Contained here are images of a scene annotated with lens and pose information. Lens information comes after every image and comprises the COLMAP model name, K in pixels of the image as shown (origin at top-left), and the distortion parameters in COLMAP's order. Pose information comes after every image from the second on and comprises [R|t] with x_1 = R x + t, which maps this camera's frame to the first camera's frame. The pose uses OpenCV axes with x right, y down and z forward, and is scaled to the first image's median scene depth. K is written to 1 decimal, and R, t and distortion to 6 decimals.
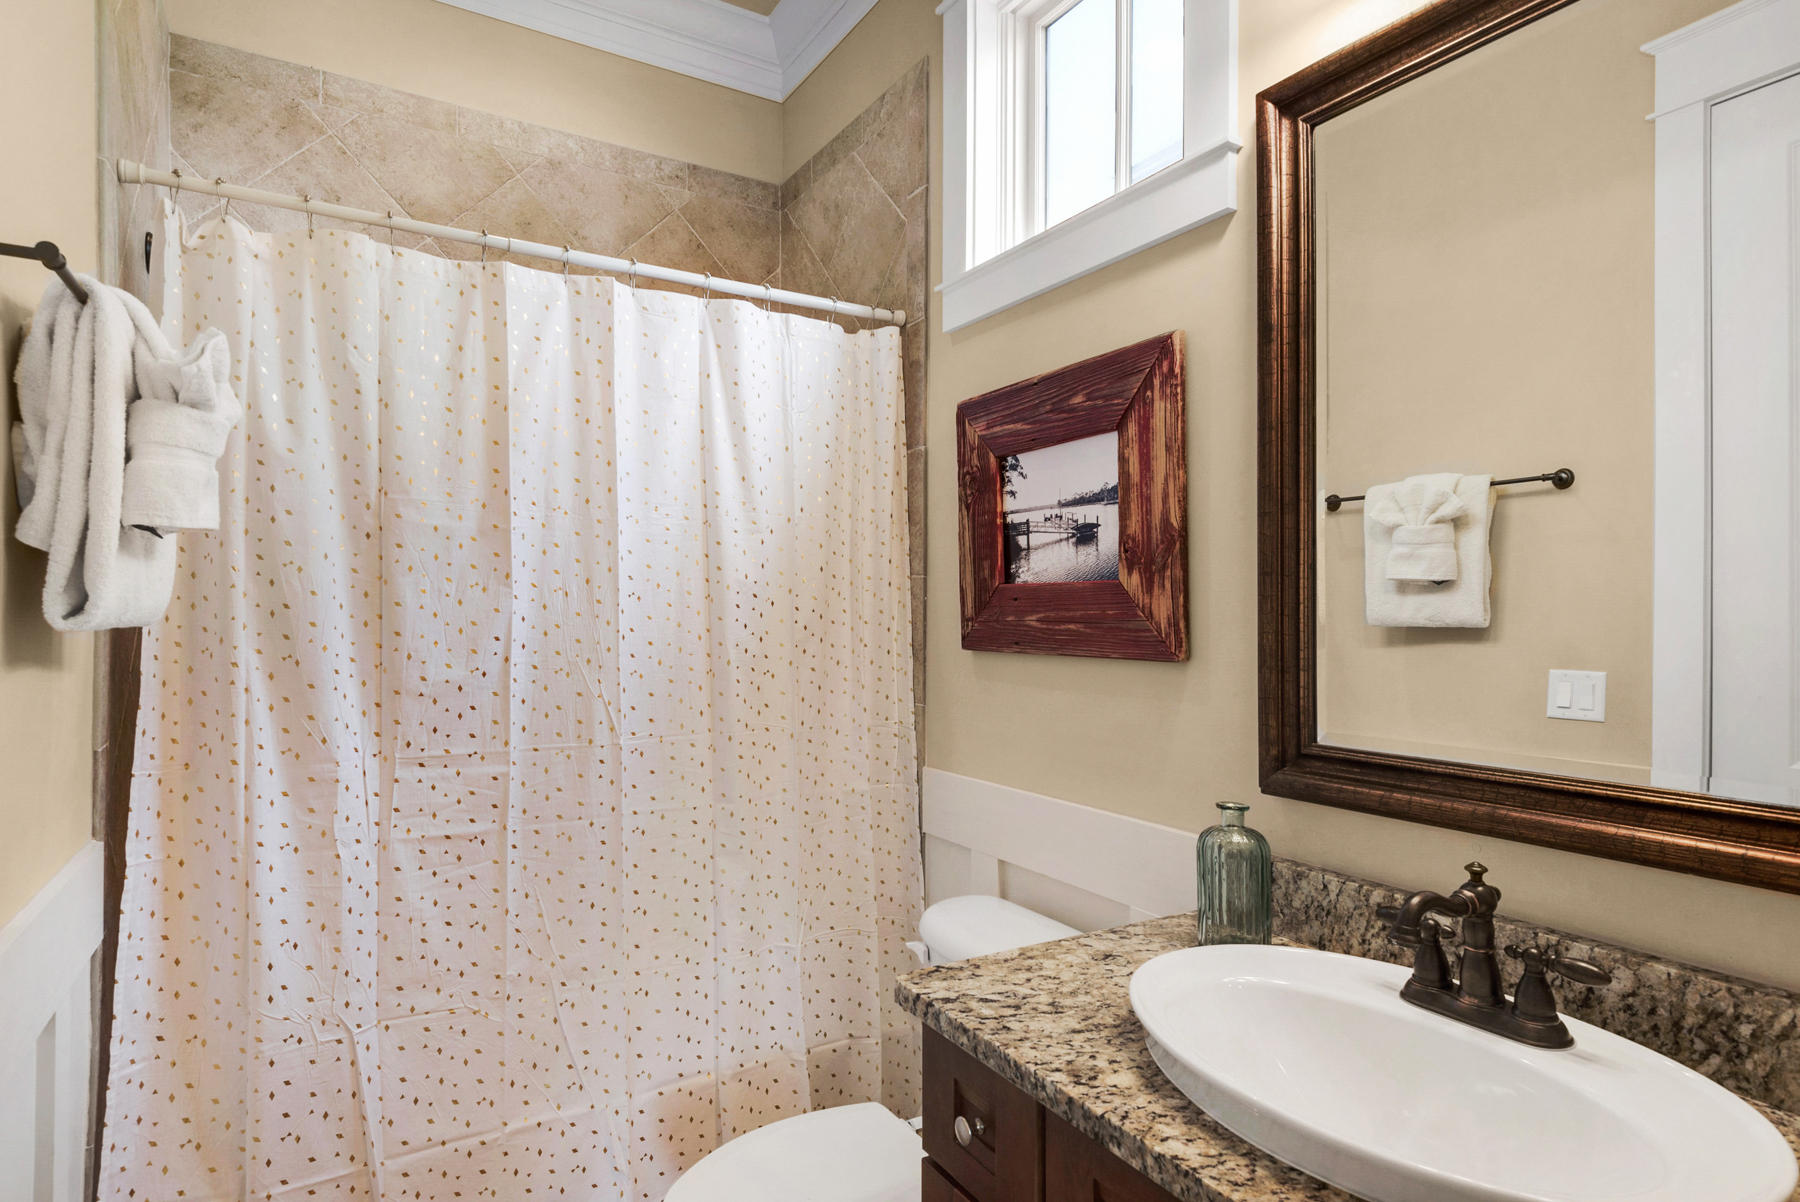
lens RADIAL K [[916.0, 0, 885.7], [0, 916.0, 613.5], [0, 0, 1]] dist [0.024341, -0.030179]
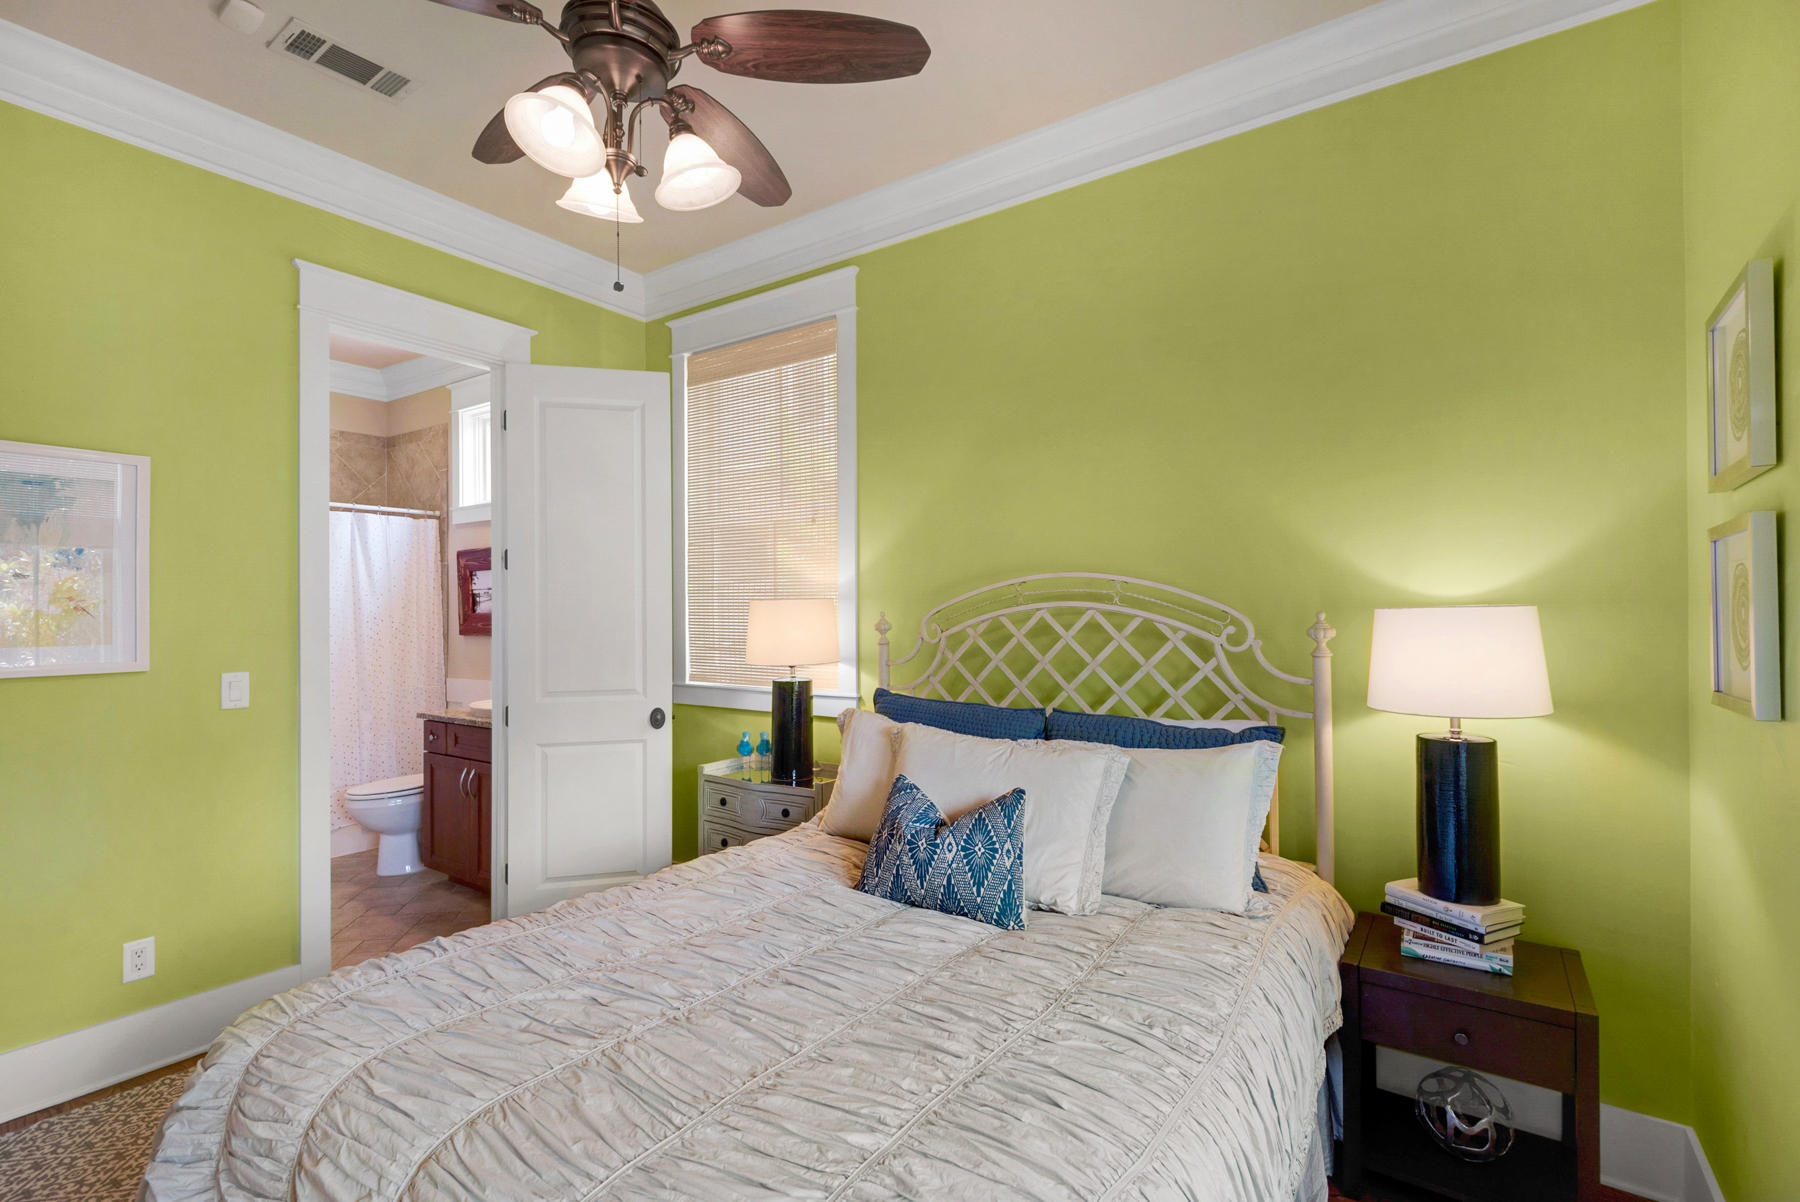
lens RADIAL K [[810.6, 0, 894.8], [0, 810.6, 599.5], [0, 0, 1]] dist [0.023197, -0.014374]
pose [[0.907866, -0.006748, 0.419207, 0.249658], [0.012341, 0.999867, -0.010631, -0.029362], [-0.419079, 0.014825, 0.907829, -1.896033]]
